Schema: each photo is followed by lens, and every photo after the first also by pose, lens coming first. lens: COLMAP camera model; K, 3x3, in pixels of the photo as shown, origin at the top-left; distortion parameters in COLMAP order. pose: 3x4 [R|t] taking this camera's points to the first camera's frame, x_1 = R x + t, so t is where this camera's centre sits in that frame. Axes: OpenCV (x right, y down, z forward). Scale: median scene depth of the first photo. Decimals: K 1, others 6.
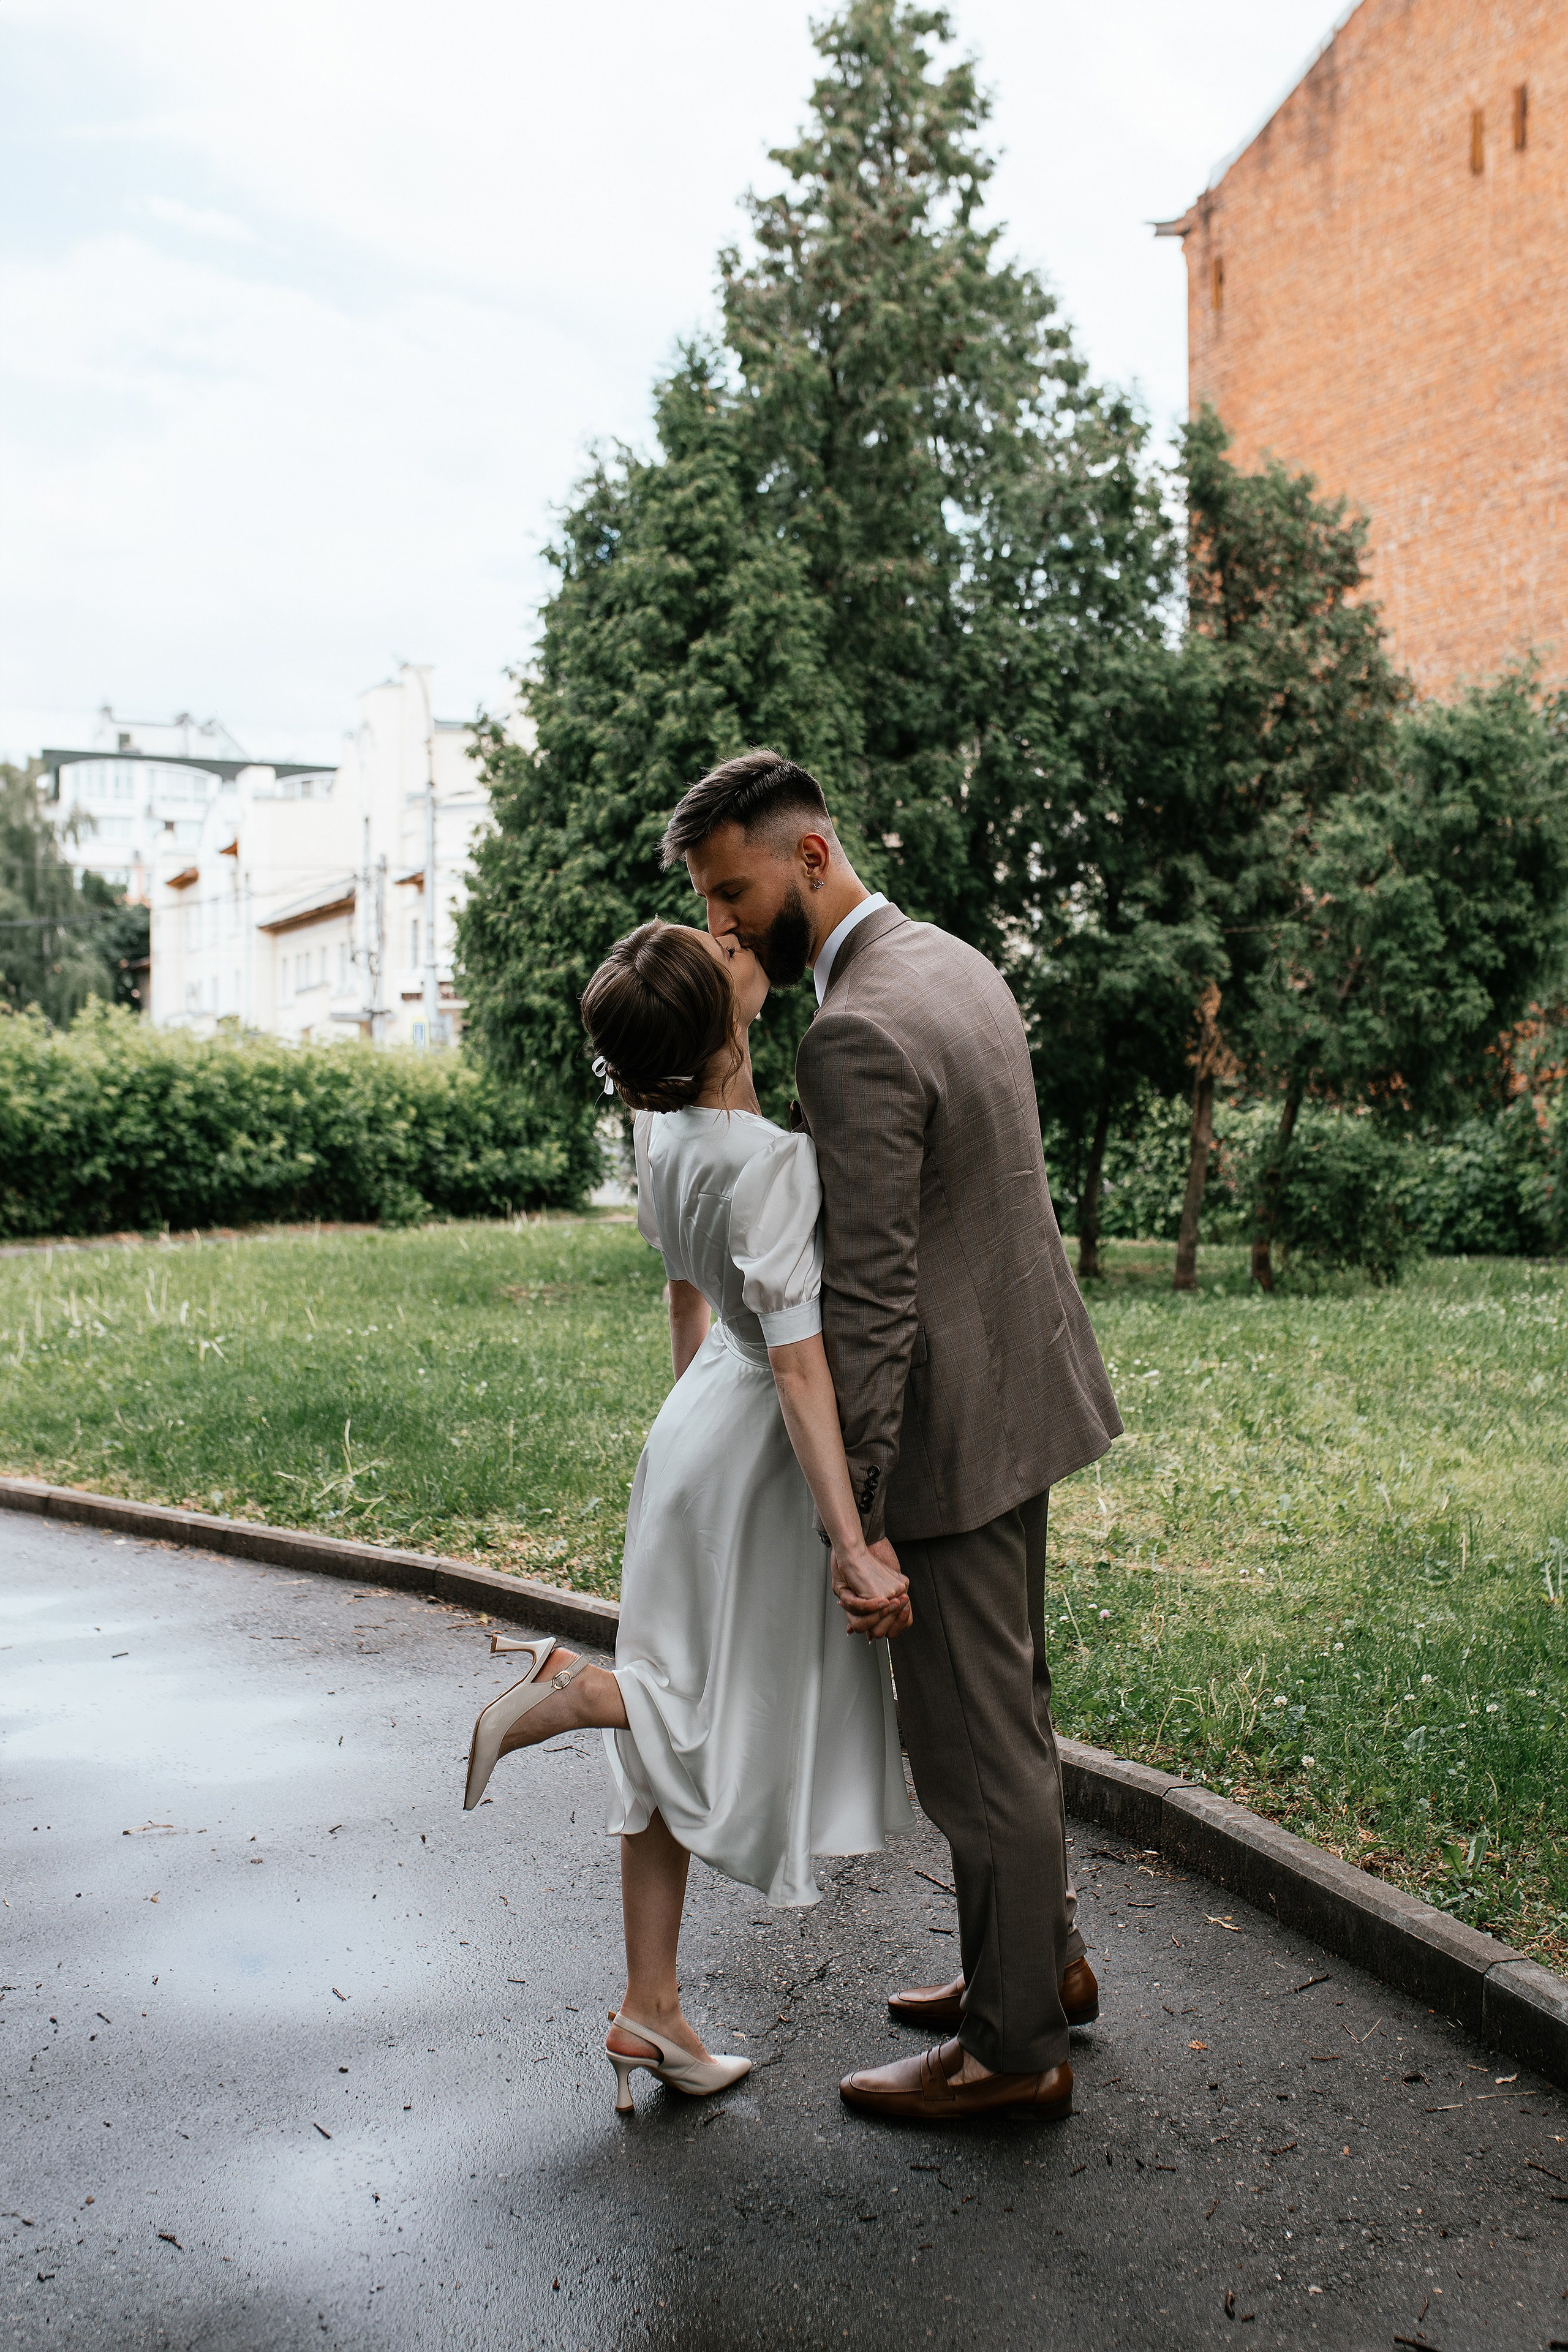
lens RADIAL K [[2346.5, 0, 802.4], [0, 2346.5, 1185.6], [0, 0, 1]] dist [-0.037160, 0.000000]
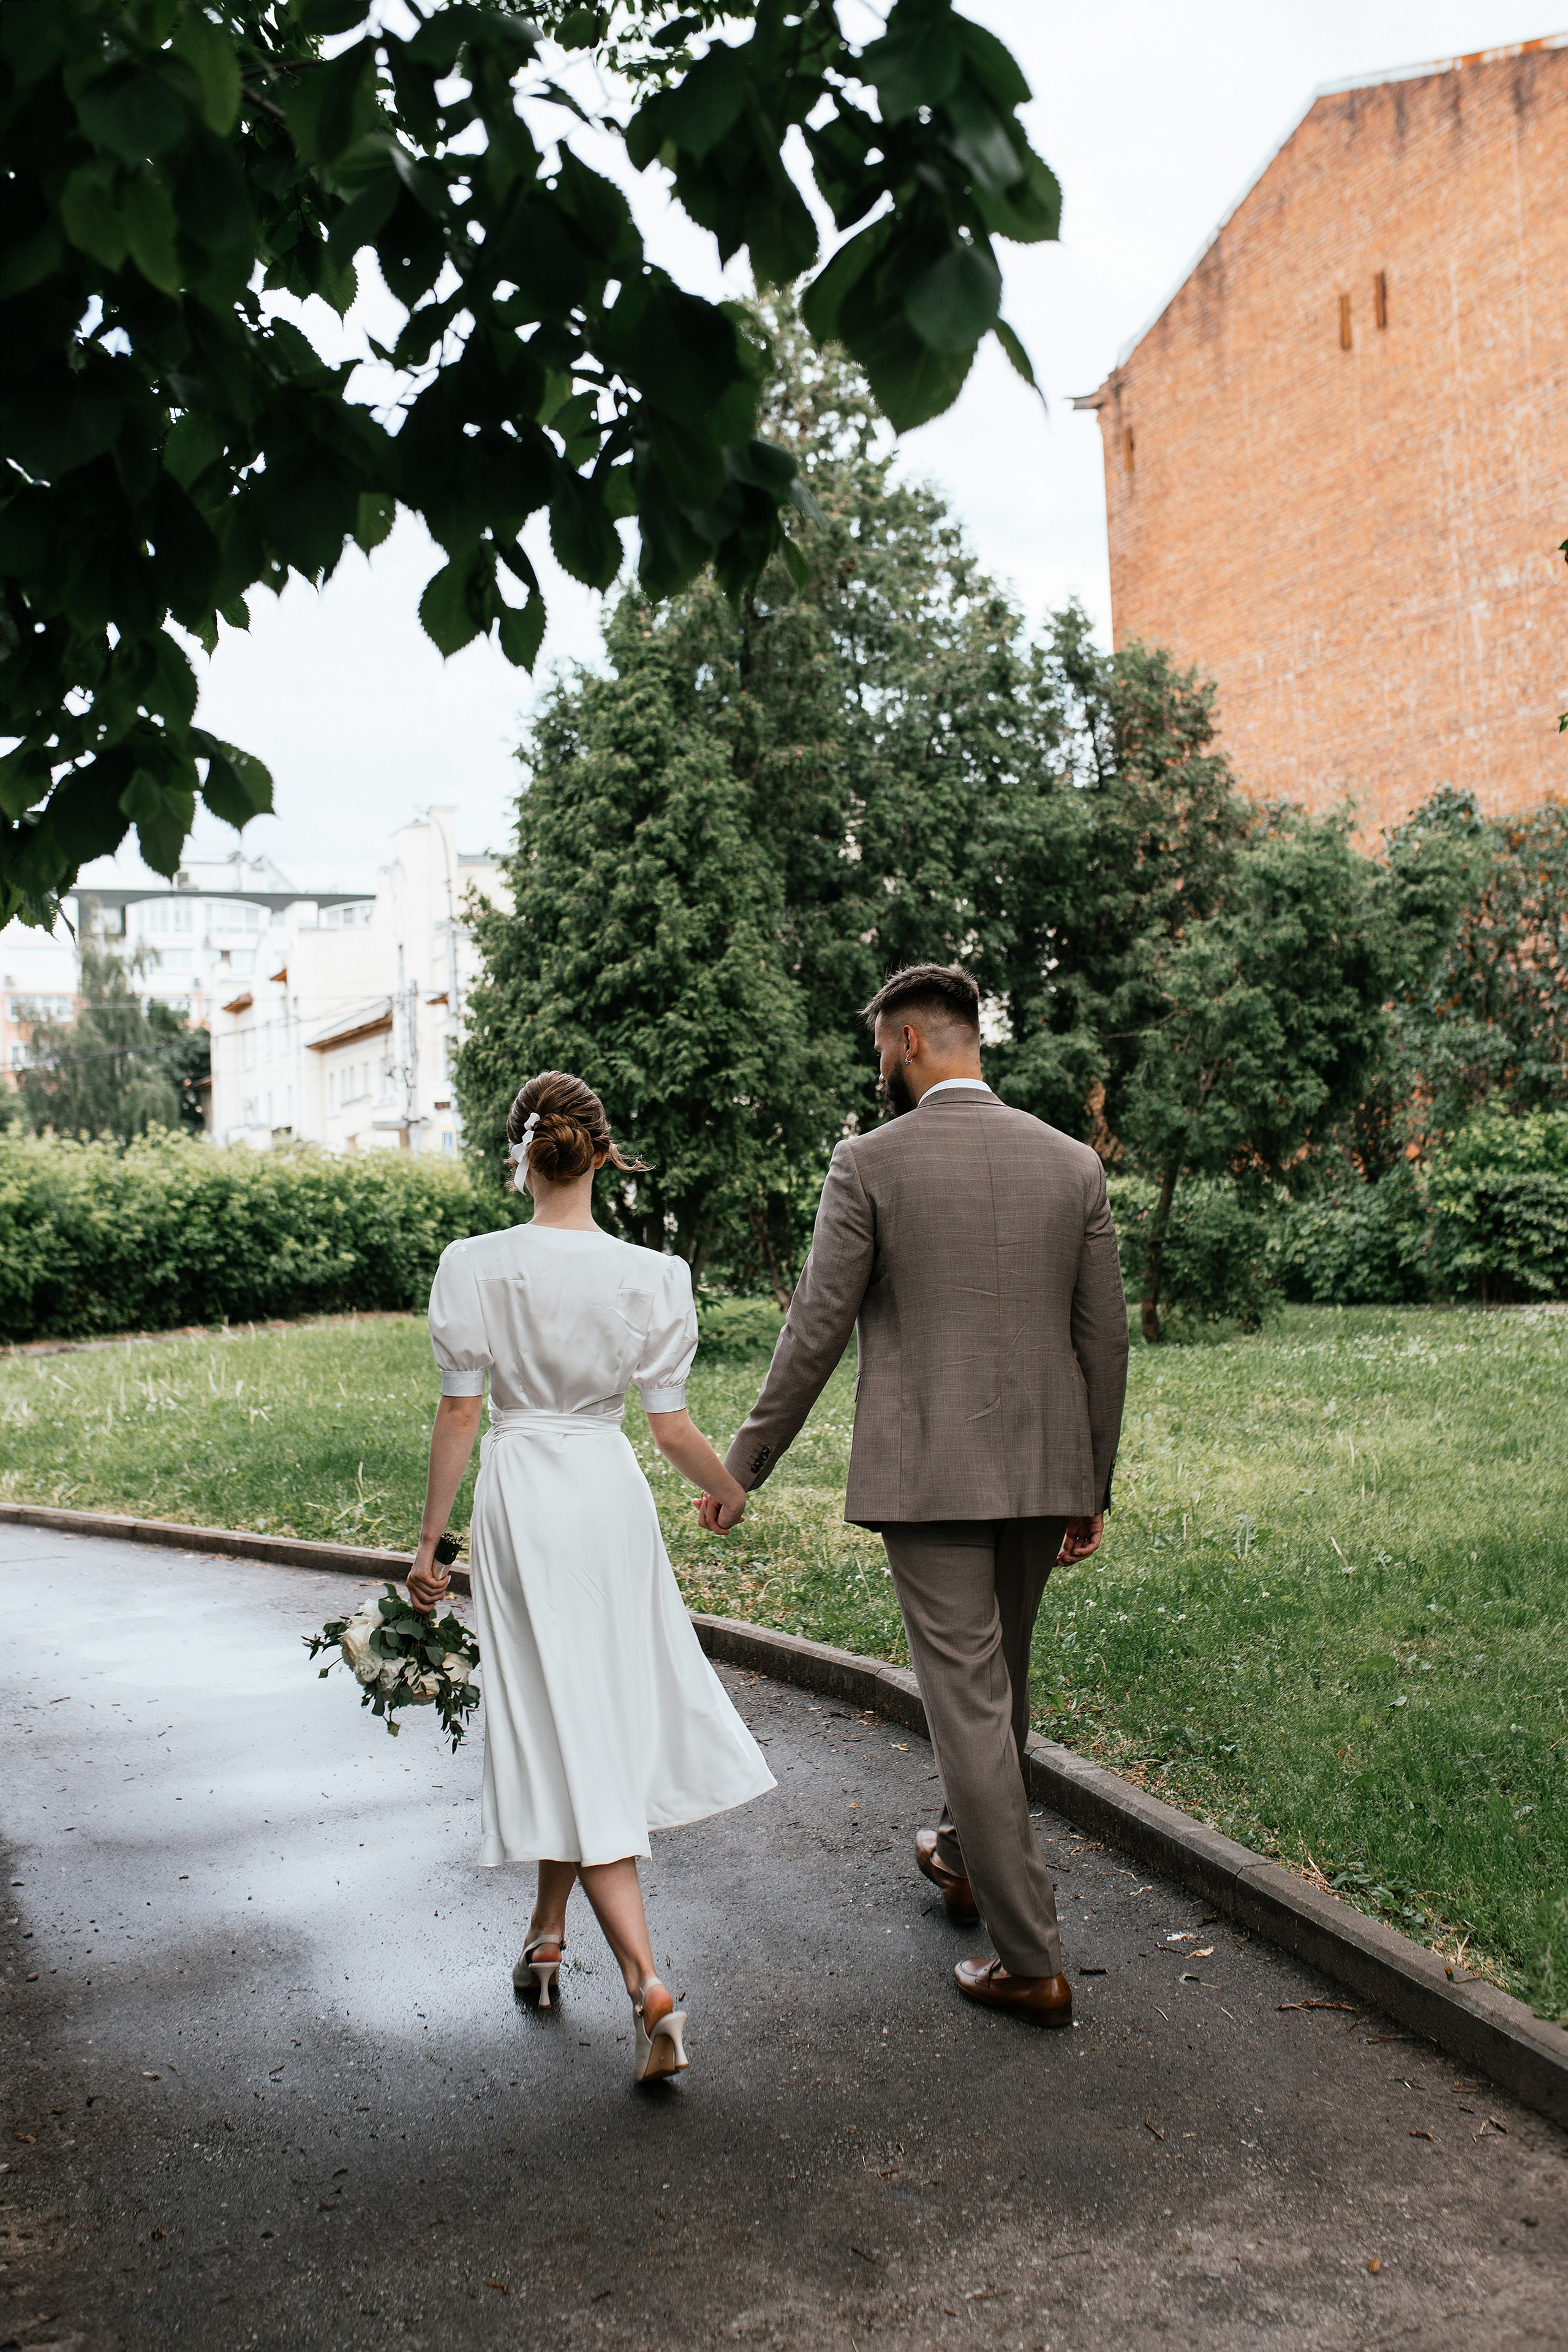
lens RADIAL K [[2346.5, 0, 771.2], [0, 2346.5, 1164.5], [0, 0, 1]] dist [-0.037160, 0.000000]
pose [[0.998467, -0.037823, -0.040400, 0.057516], [0.036137, 0.998478, -0.041664, -0.001645], [0.041915, 0.040140, 0.998315, -0.184203]]
